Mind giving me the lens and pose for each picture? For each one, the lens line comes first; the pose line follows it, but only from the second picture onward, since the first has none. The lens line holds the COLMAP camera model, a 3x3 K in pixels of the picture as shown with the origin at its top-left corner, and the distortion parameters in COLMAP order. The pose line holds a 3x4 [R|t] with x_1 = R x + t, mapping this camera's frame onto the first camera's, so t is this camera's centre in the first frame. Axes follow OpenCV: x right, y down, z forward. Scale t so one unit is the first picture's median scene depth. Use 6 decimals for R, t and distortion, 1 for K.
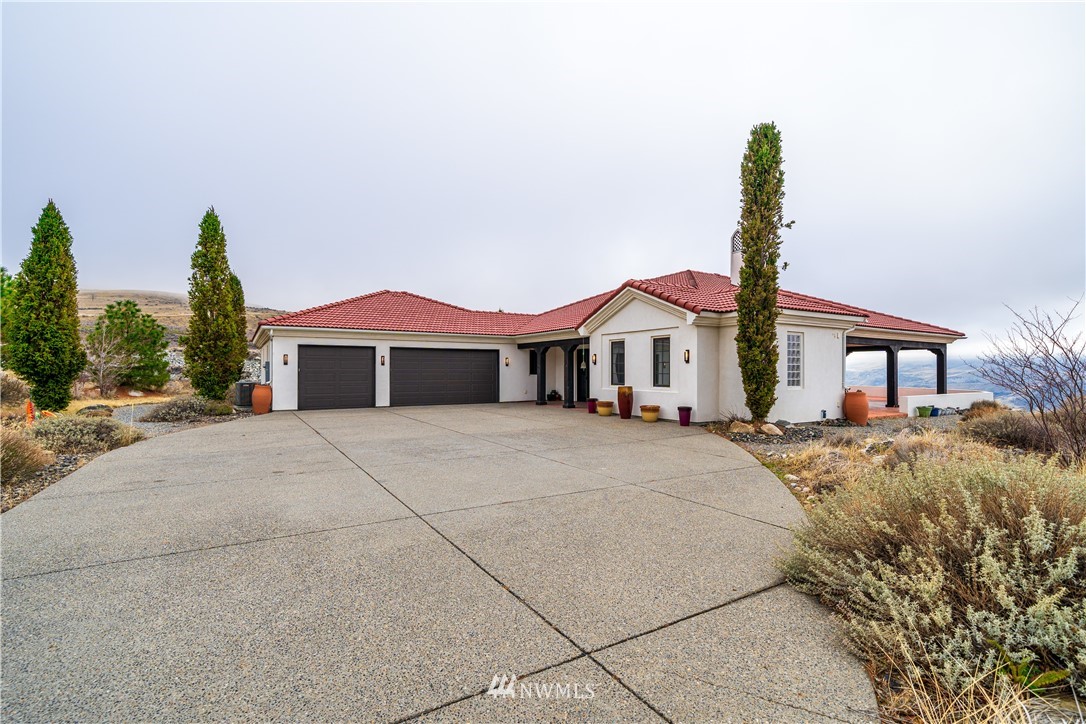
lens RADIAL K [[492.1, 0, 563.7], [0, 492.1, 362.5], [0, 0, 1]] dist [-0.011941, 0.000101]
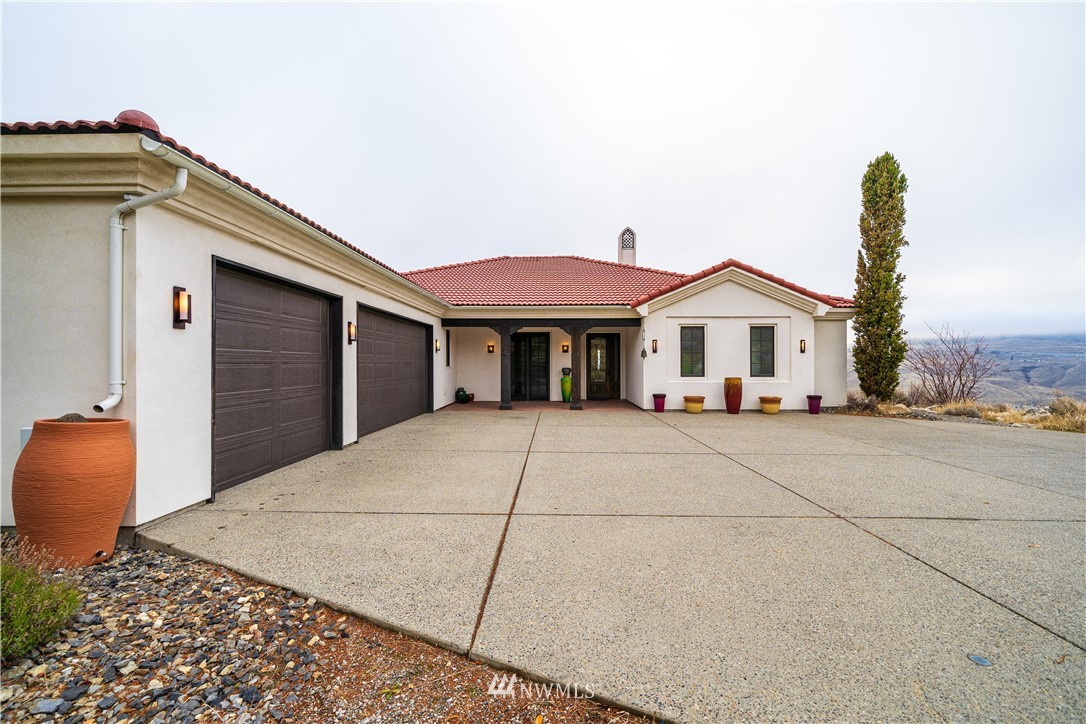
lens RADIAL K [[444.0, 0, 543.0], [0, 444.0, 362.0], [0, 0, 1]] dist [0.000546, -0.000037]
pose [[0.575788, 0.002438, 0.817595, -0.668663], [-0.014421, 0.999870, 0.007175, 0.017885], [-0.817472, -0.015922, 0.575749, 0.742288]]
